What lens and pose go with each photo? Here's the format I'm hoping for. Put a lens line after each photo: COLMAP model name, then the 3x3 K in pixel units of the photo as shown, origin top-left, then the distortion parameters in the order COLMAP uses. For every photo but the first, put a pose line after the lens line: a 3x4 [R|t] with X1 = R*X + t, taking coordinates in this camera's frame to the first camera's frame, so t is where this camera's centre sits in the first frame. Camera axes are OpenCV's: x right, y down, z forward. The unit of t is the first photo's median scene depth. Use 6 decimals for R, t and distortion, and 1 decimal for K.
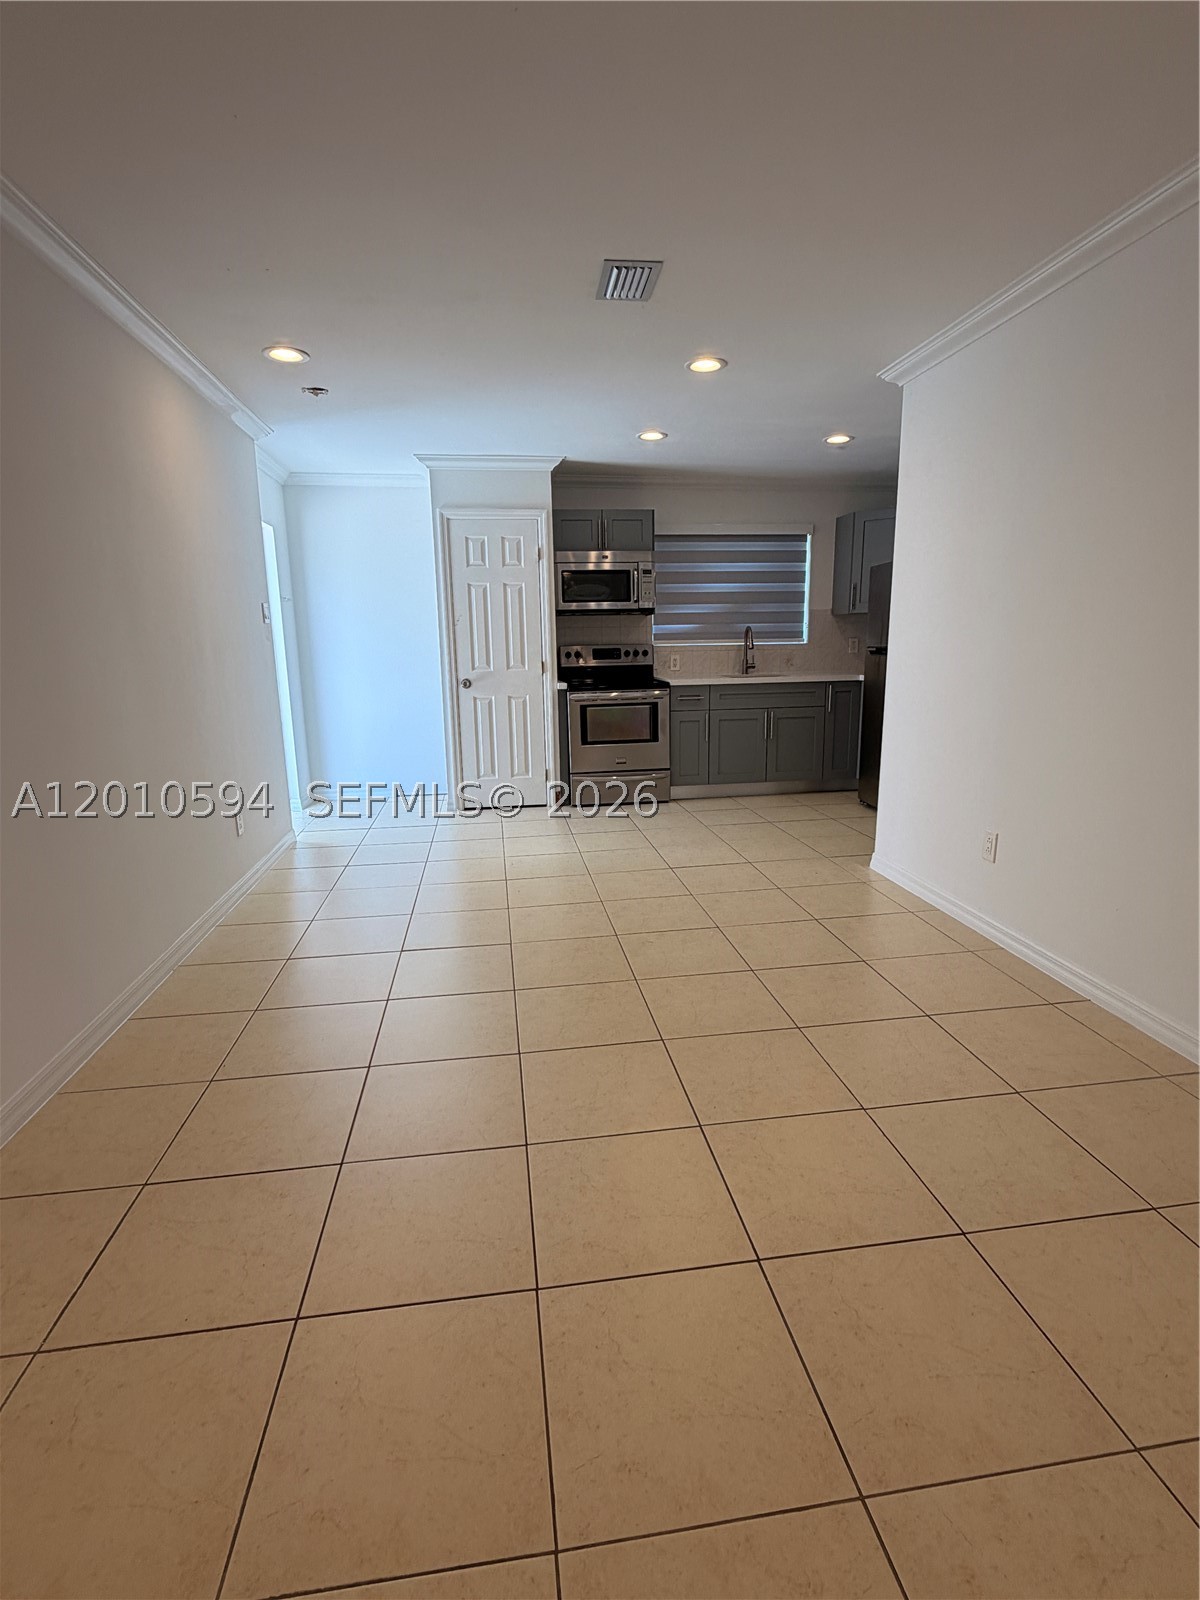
lens RADIAL K [[757.0, 0, 597.5], [0, 757.0, 794.1], [0, 0, 1]] dist [0.006003, 0.000042]
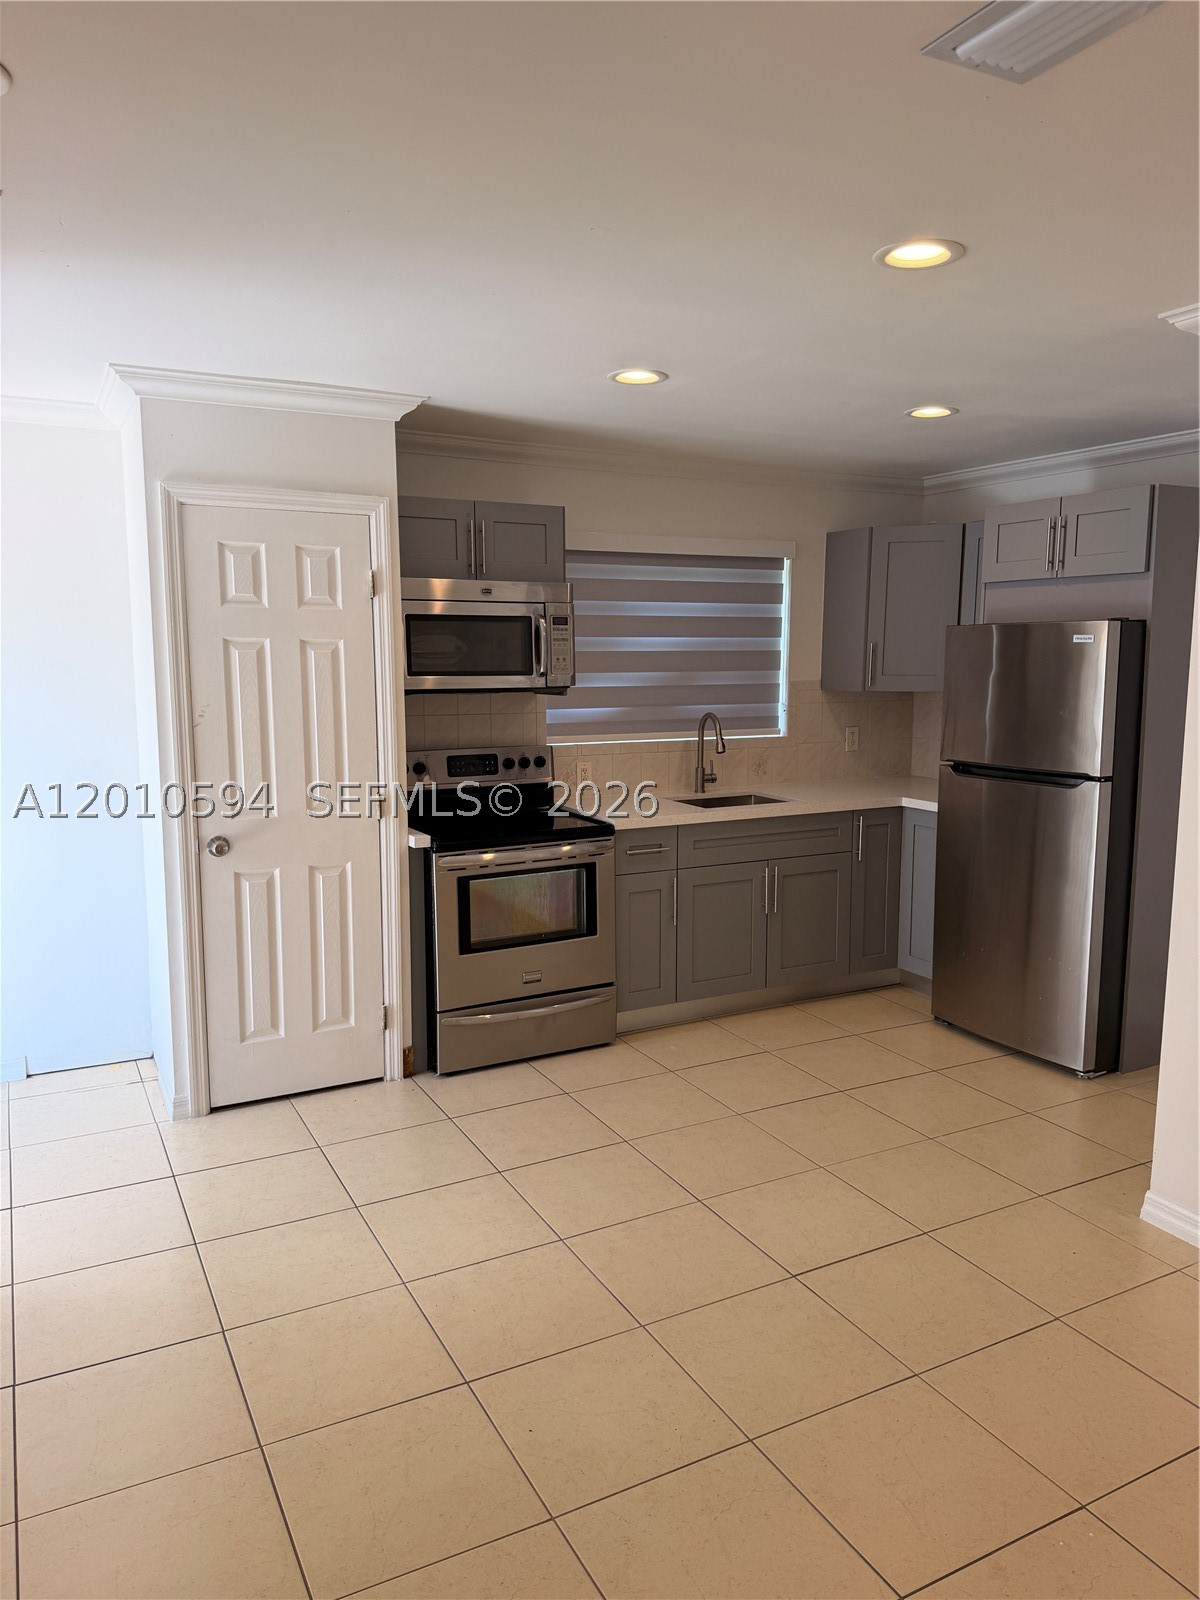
lens RADIAL K [[1113.5, 0, 603.9], [0, 1113.5, 808.7], [0, 0, 1]] dist [0.031877, -0.006475]
pose [[0.941675, -0.032930, 0.334909, -0.174267], [0.056226, 0.996608, -0.060100, -0.110573], [-0.331794, 0.075426, 0.940332, 0.257584]]
